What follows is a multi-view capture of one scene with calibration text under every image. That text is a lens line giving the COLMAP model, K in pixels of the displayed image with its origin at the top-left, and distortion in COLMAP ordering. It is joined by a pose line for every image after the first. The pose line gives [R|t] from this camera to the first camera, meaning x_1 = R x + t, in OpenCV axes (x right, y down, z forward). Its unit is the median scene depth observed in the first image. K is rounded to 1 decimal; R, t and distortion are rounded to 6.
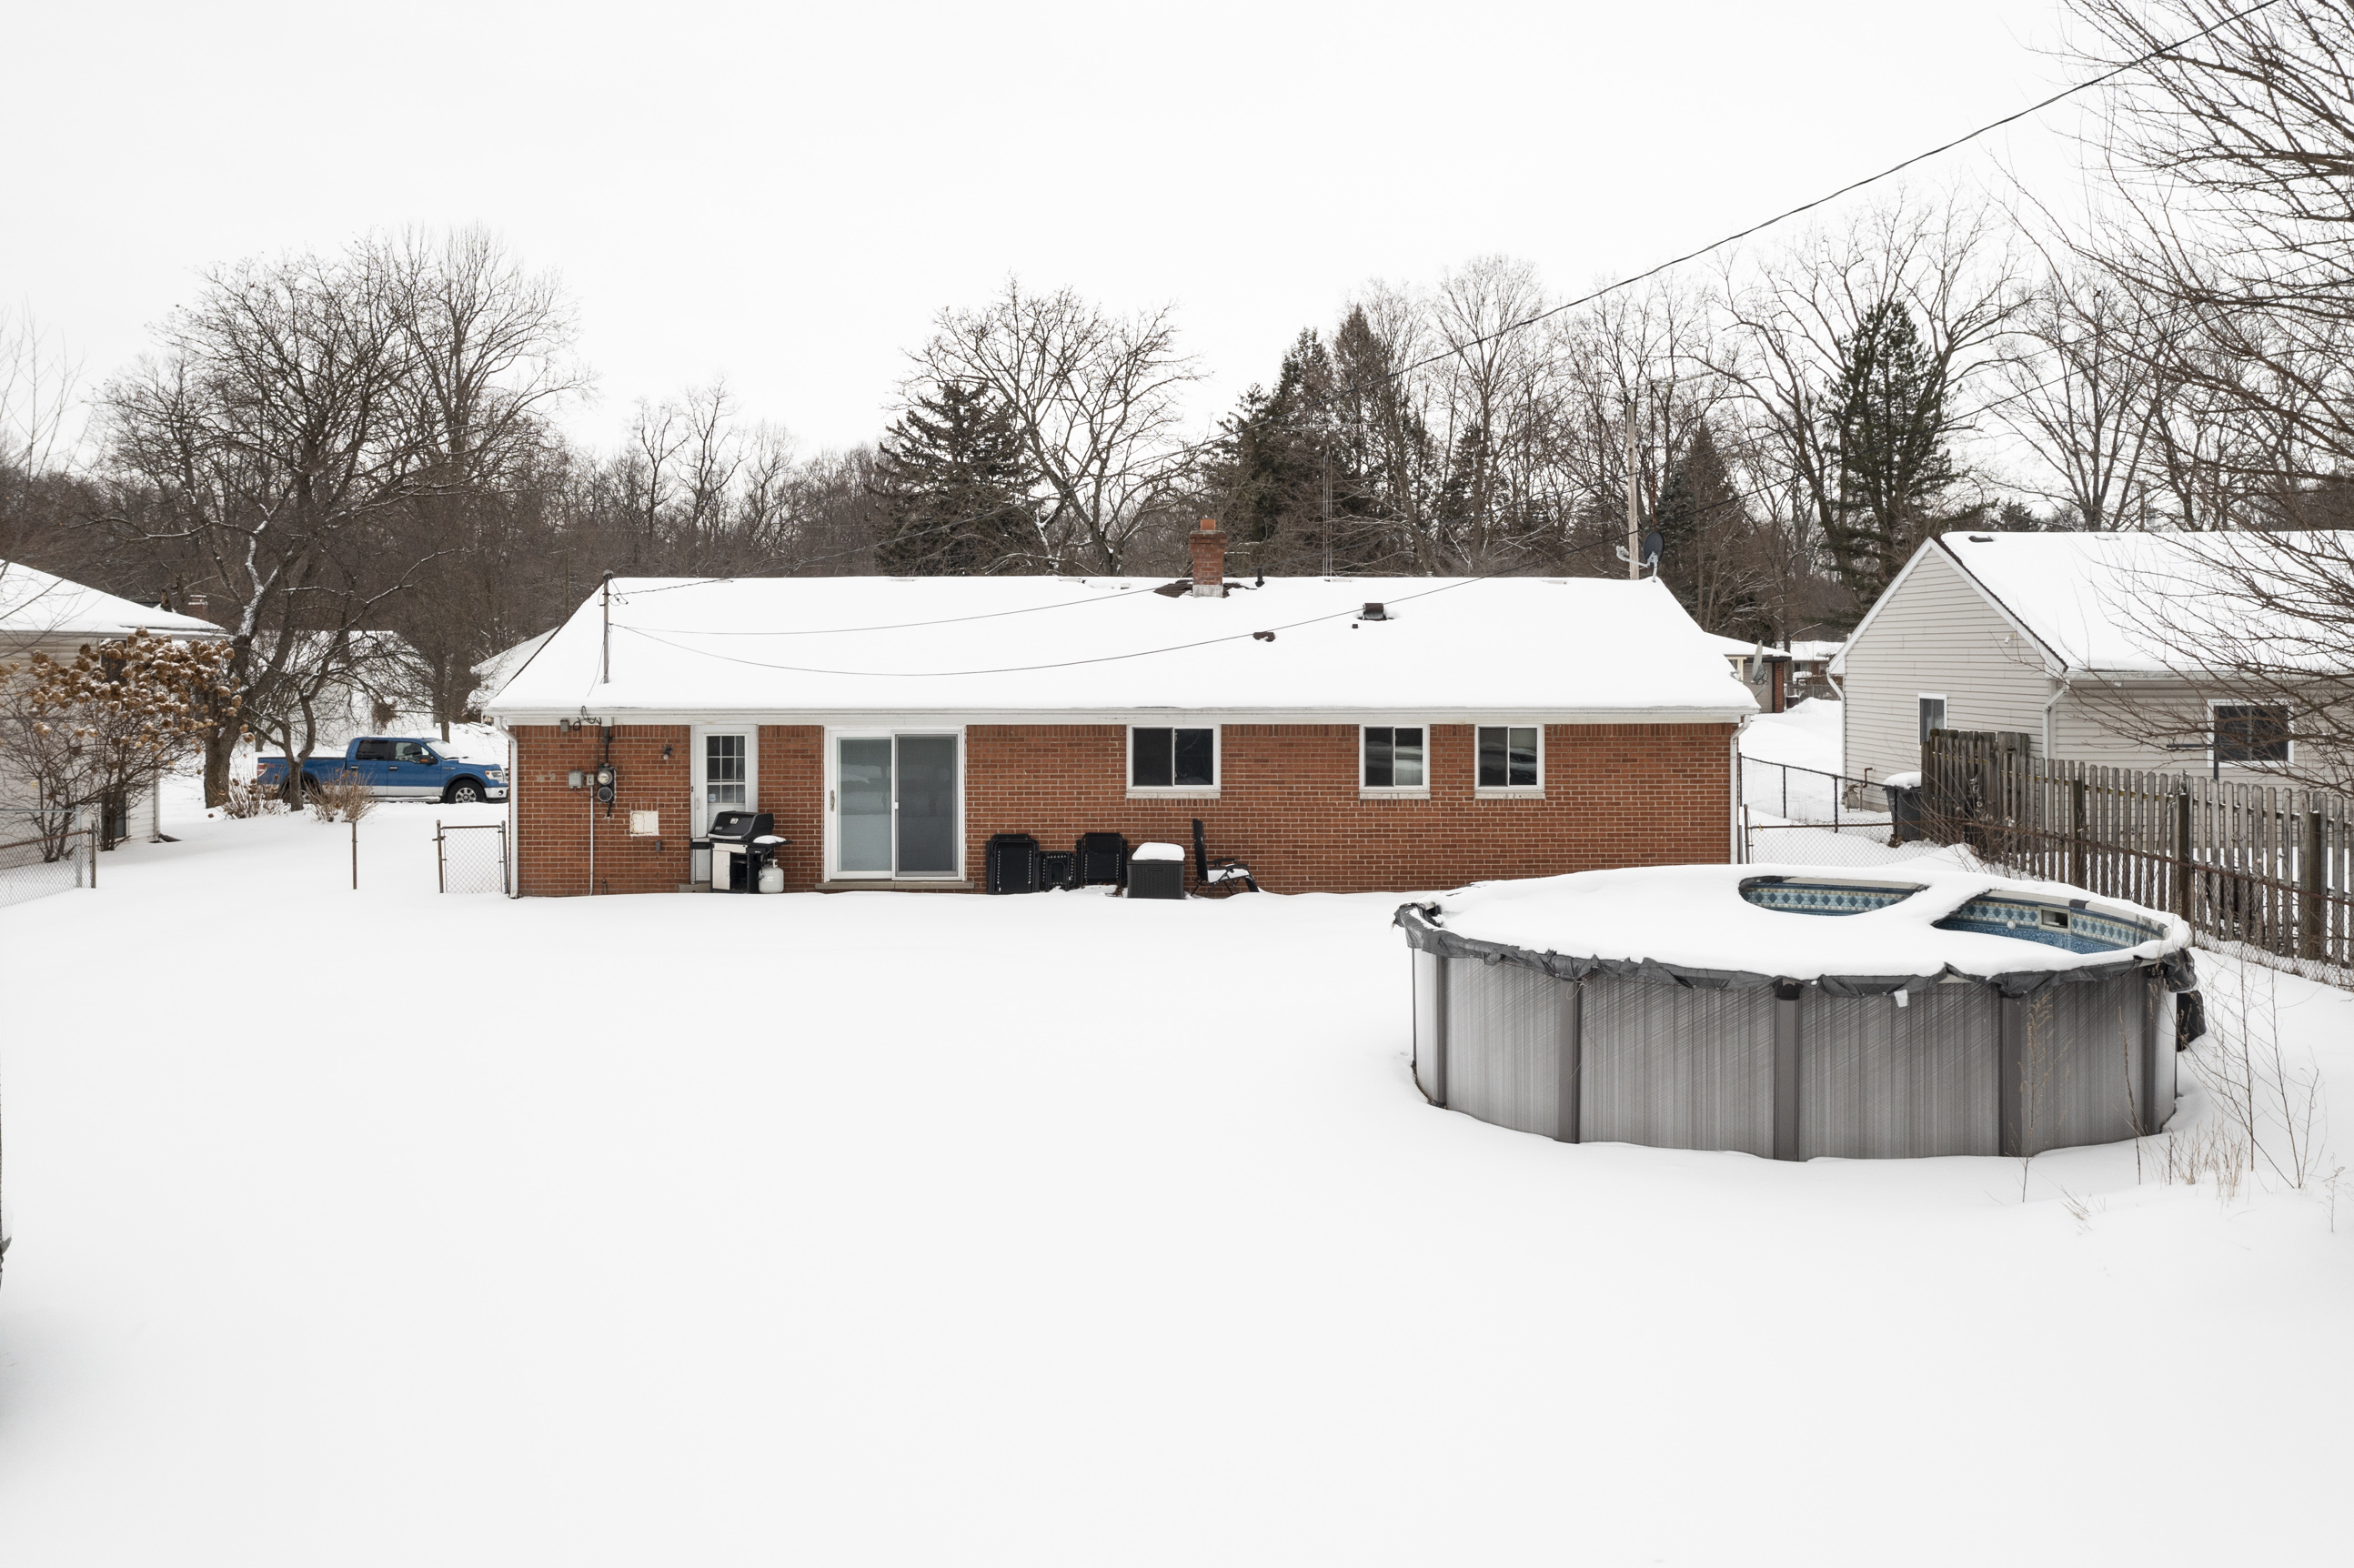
lens RADIAL K [[1913.3, 0, 1177.0], [0, 1913.3, 784.0], [0, 0, 1]] dist [0.082510, -0.001264]
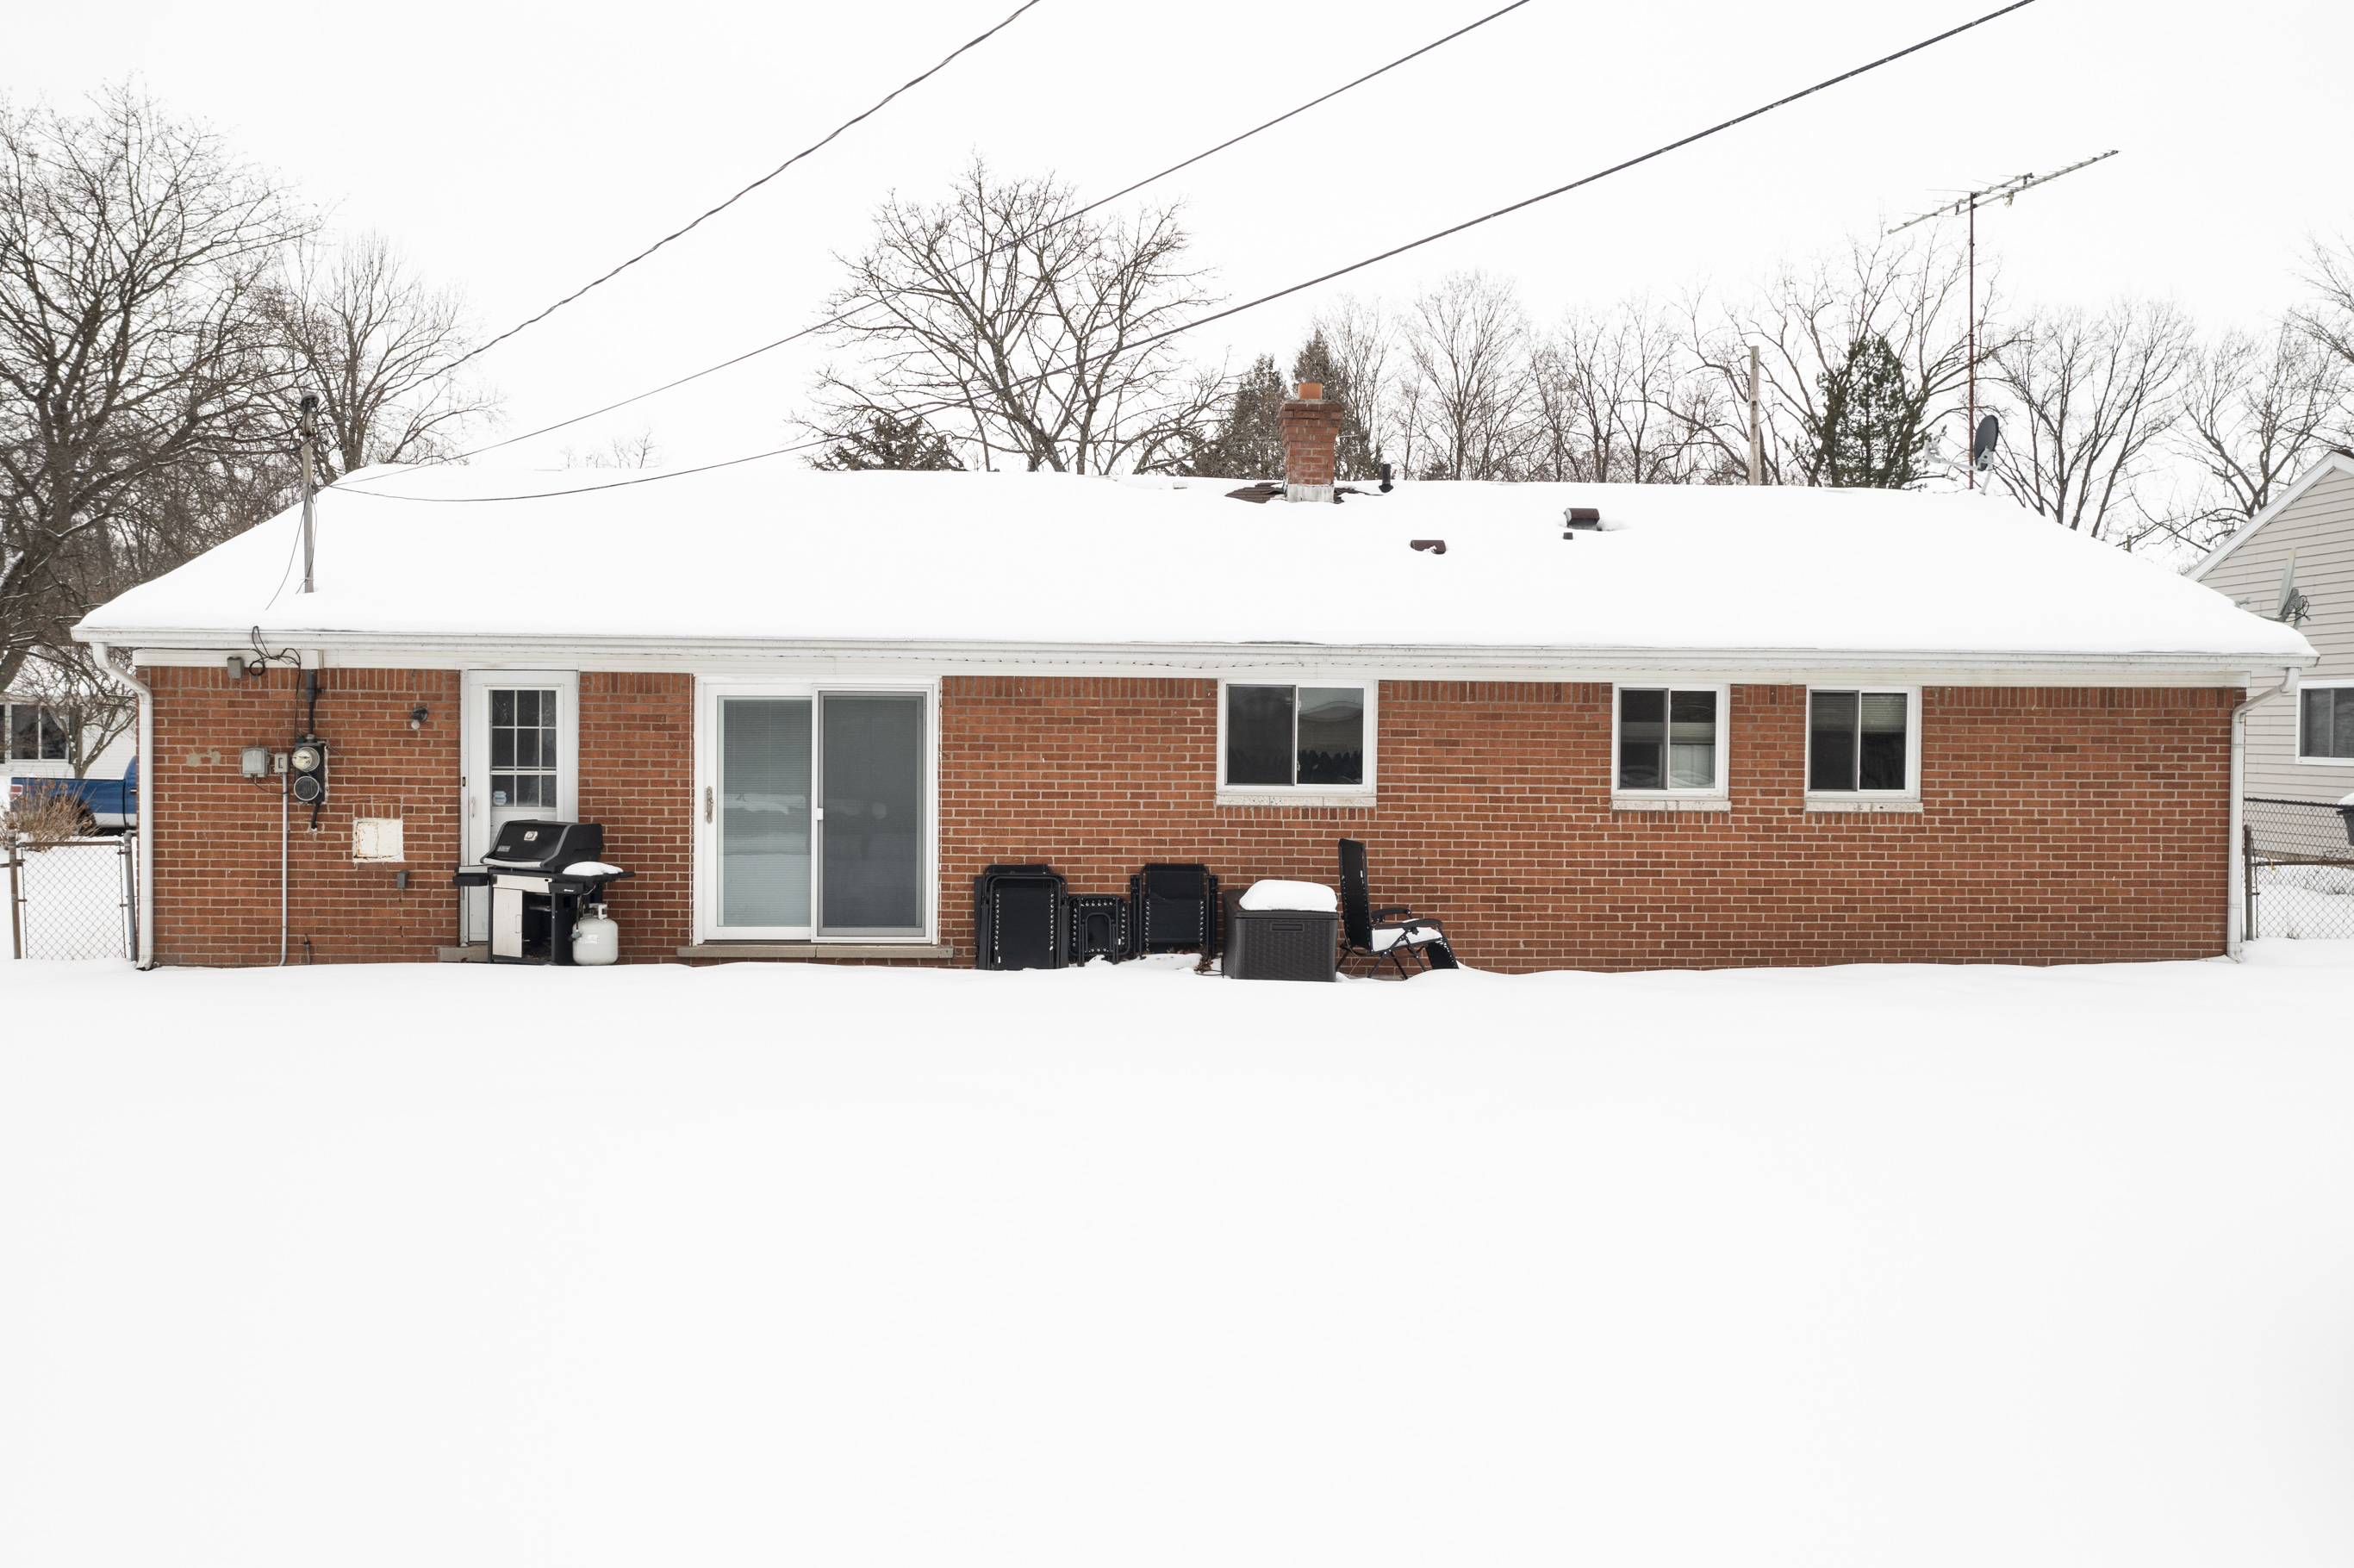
lens RADIAL K [[1895.0, 0, 1178.4], [0, 1895.0, 877.8], [0, 0, 1]] dist [0.041546, 0.000944]
pose [[0.999170, 0.008032, 0.039927, -0.060825], [-0.008760, 0.999798, 0.018087, 0.019206], [-0.039773, -0.018422, 0.999039, 0.421488]]
